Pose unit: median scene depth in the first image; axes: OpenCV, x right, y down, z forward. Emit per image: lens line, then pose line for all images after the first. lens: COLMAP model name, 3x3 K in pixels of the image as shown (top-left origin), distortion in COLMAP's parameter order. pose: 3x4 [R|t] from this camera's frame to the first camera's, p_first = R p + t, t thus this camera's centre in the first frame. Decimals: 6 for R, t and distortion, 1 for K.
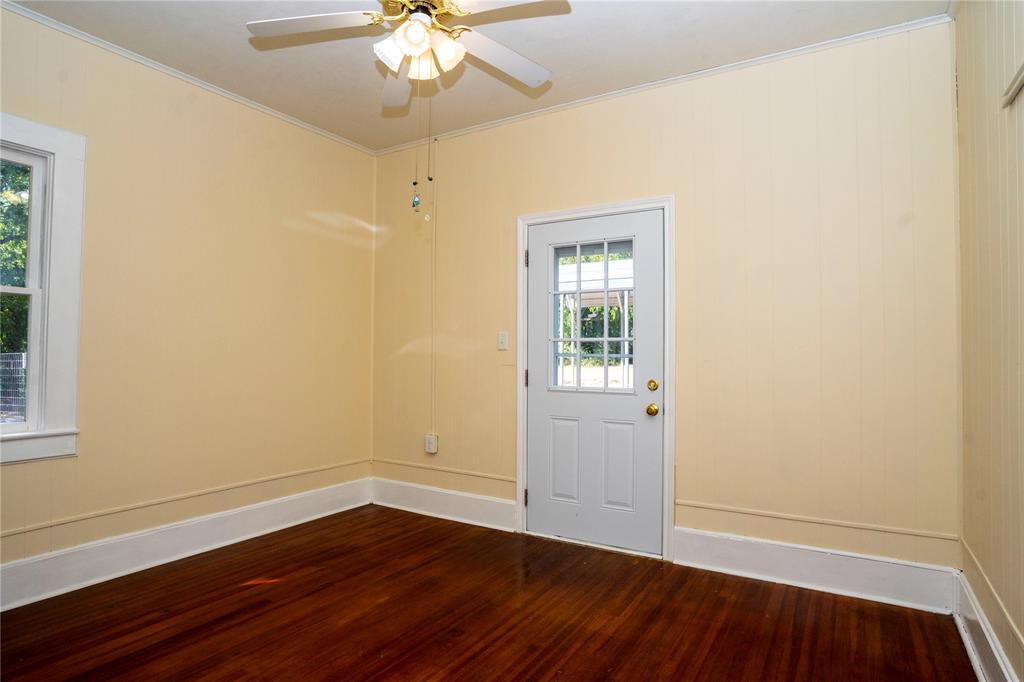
lens RADIAL K [[566.4, 0, 512.0], [0, 566.4, 341.0], [0, 0, 1]] dist [0.004694, 0.001885]
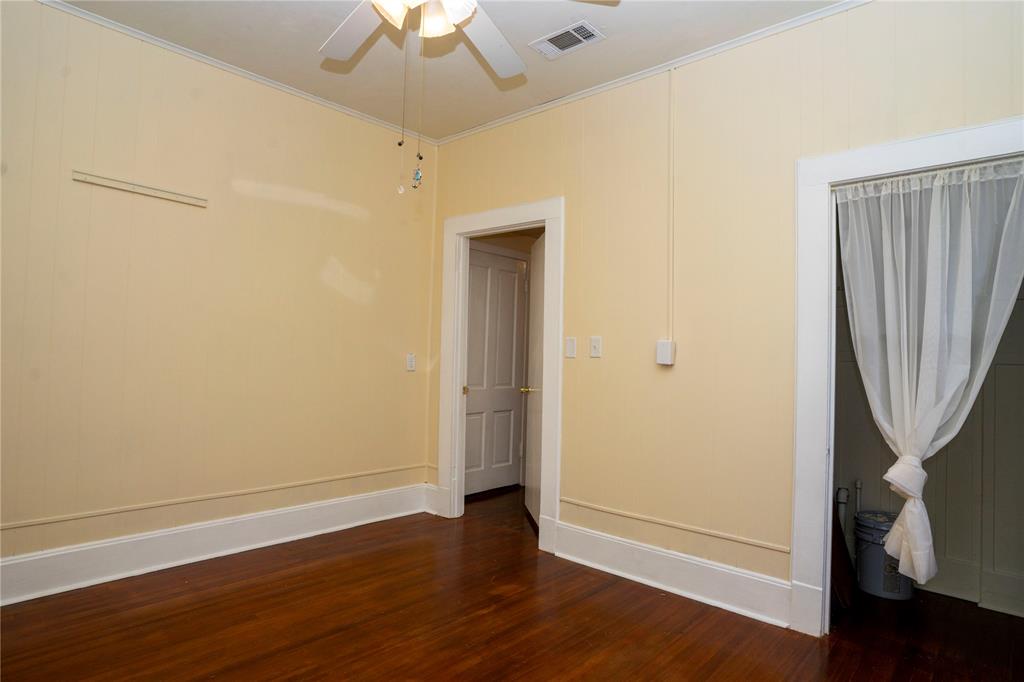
lens RADIAL K [[557.9, 0, 512.0], [0, 557.9, 341.0], [0, 0, 1]] dist [-0.004454, -0.000689]
pose [[0.982026, 0.020769, -0.187600, 0.097966], [-0.022315, 0.999732, -0.006131, 0.002674], [0.187422, 0.010207, 0.982226, 0.151685]]
